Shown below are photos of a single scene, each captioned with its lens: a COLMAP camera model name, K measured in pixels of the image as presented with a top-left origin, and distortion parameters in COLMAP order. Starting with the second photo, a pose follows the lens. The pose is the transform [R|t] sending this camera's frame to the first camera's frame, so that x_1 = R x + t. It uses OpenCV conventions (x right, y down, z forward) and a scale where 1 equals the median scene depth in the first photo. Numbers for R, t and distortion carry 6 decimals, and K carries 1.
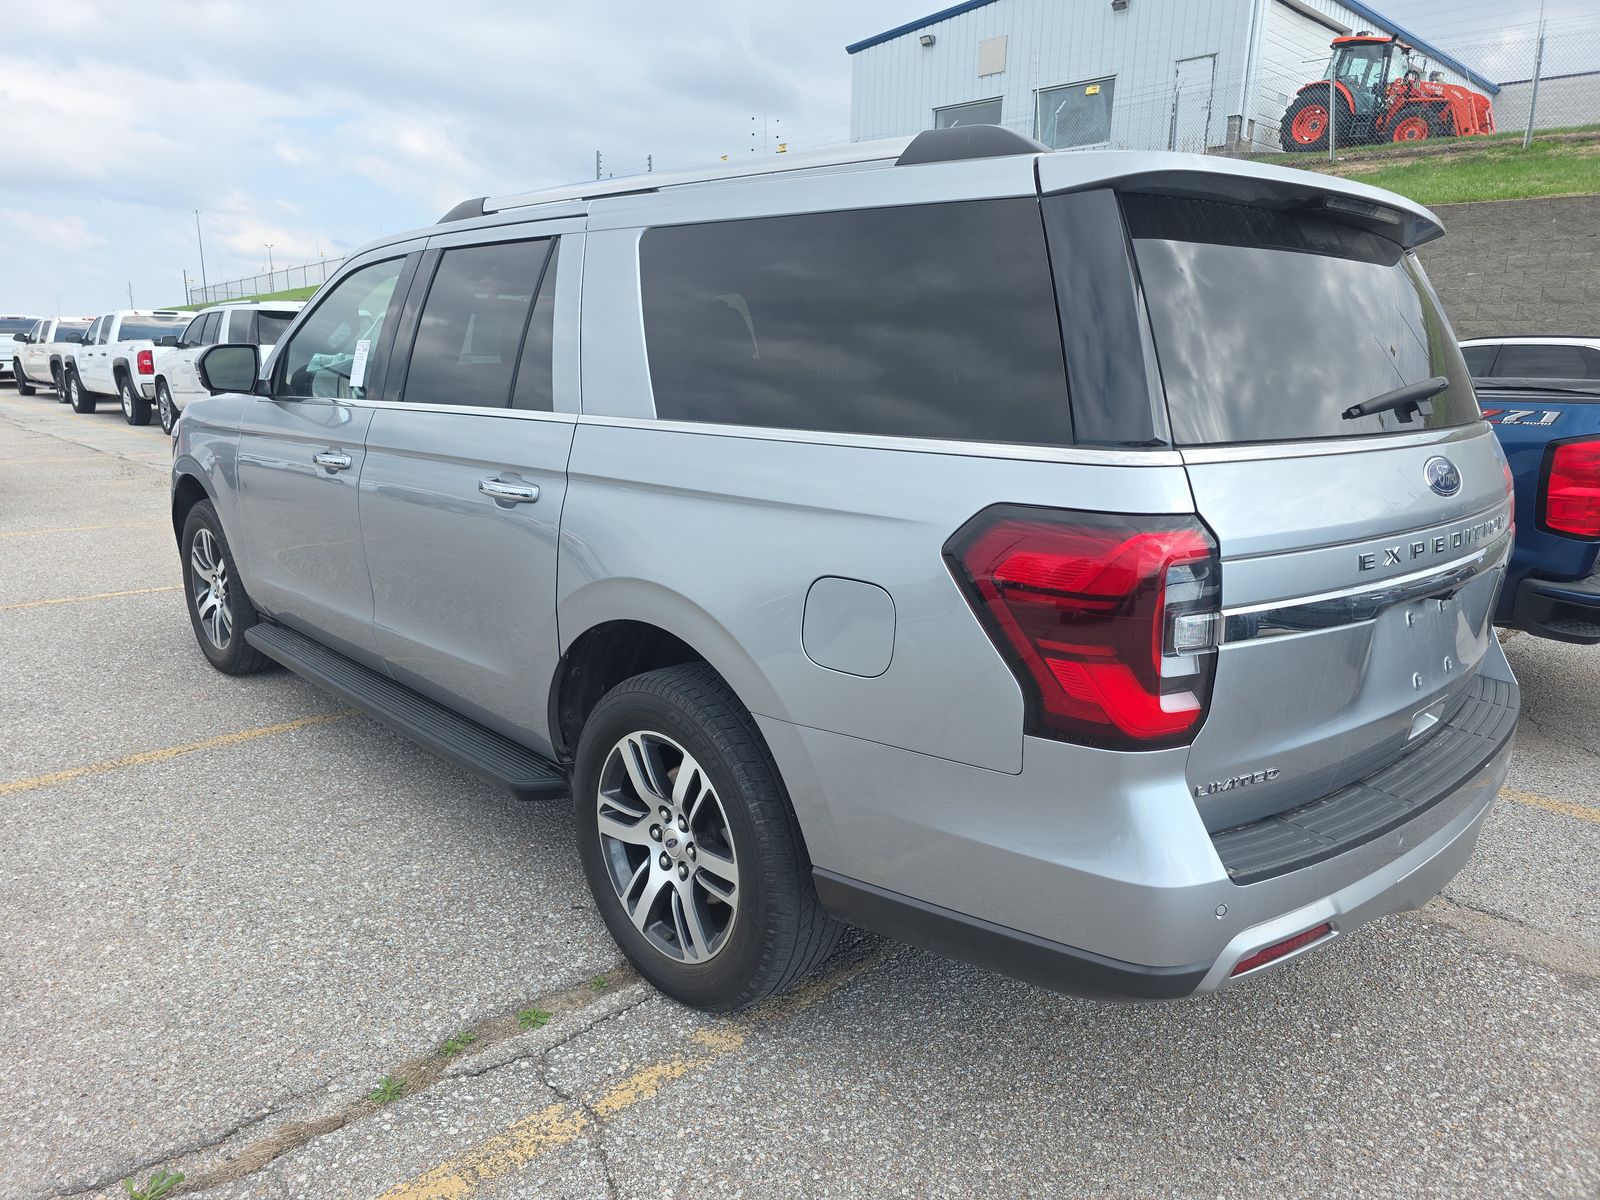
lens RADIAL K [[1275.3, 0, 800.0], [0, 1275.3, 600.0], [0, 0, 1]] dist [0.043278, -0.128671]
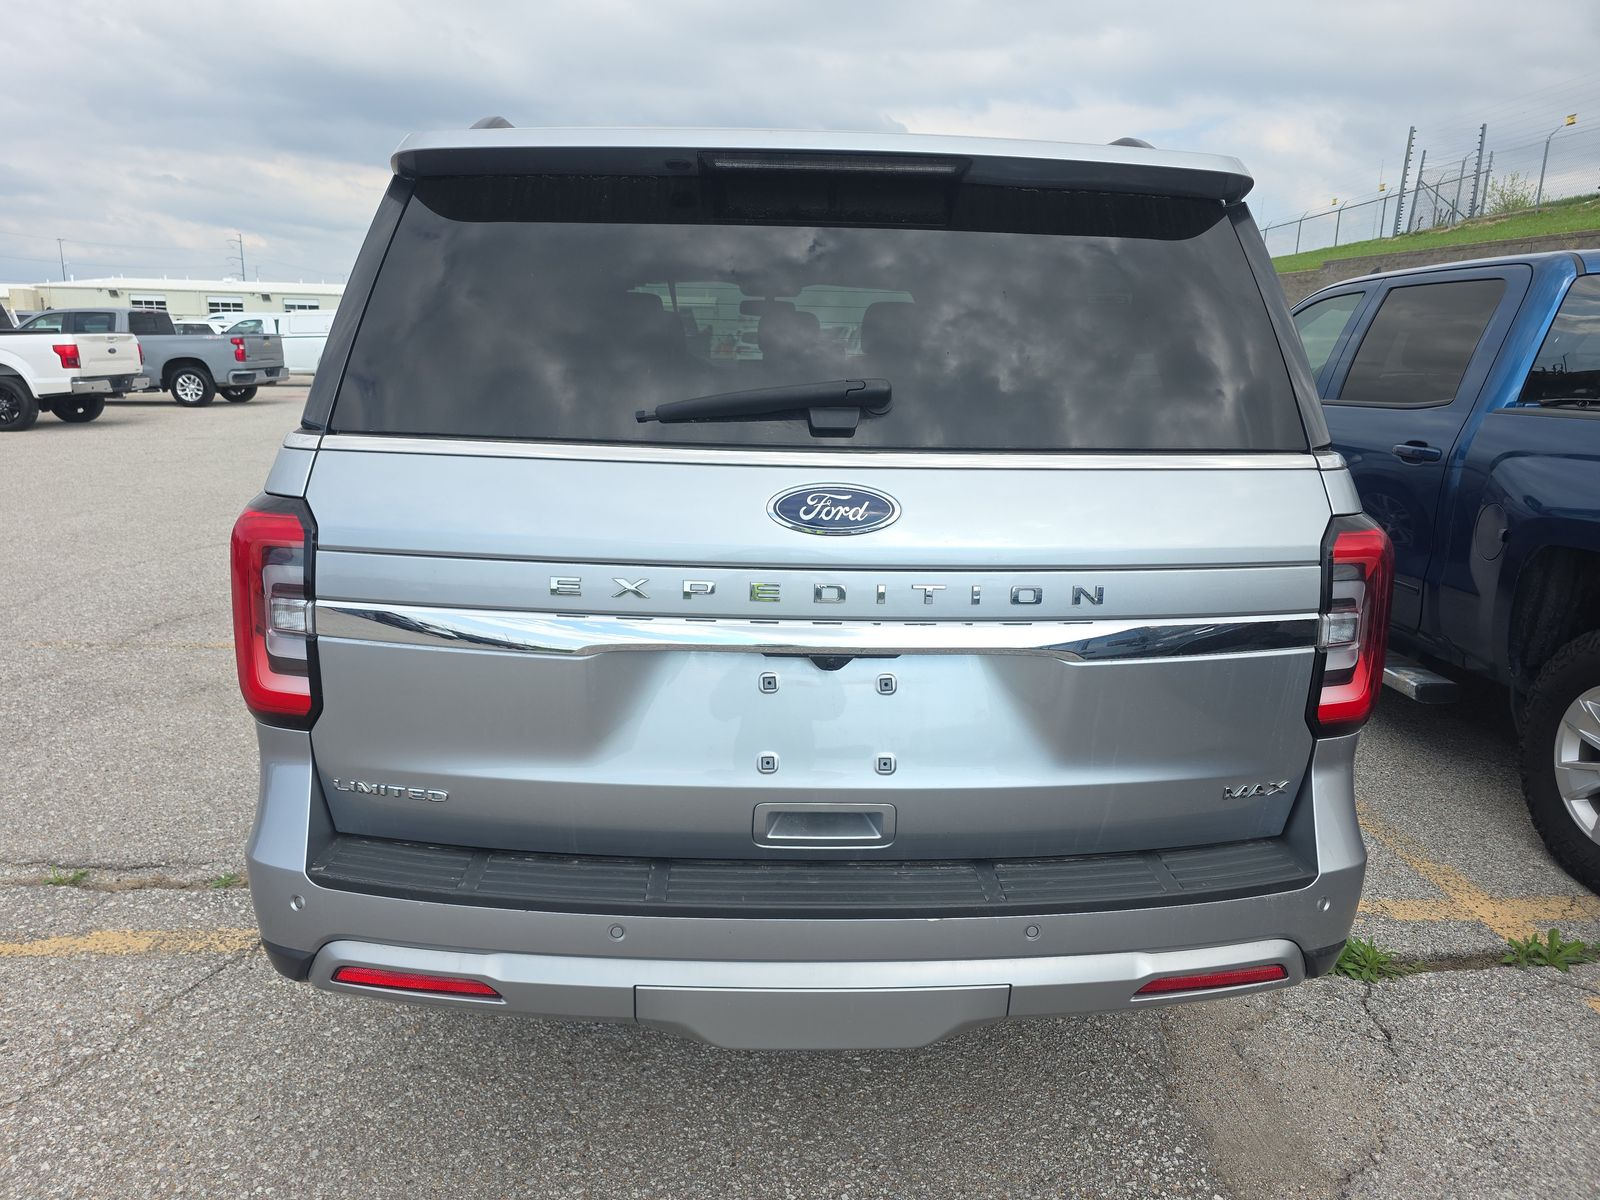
lens RADIAL K [[1275.3, 0, 800.0], [0, 1275.3, 600.0], [0, 0, 1]] dist [0.043278, -0.128671]
pose [[0.658734, 0.131465, -0.740801, 0.236861], [-0.136204, 0.989185, 0.054429, -0.017296], [0.739945, 0.065046, 0.669515, 0.113153]]
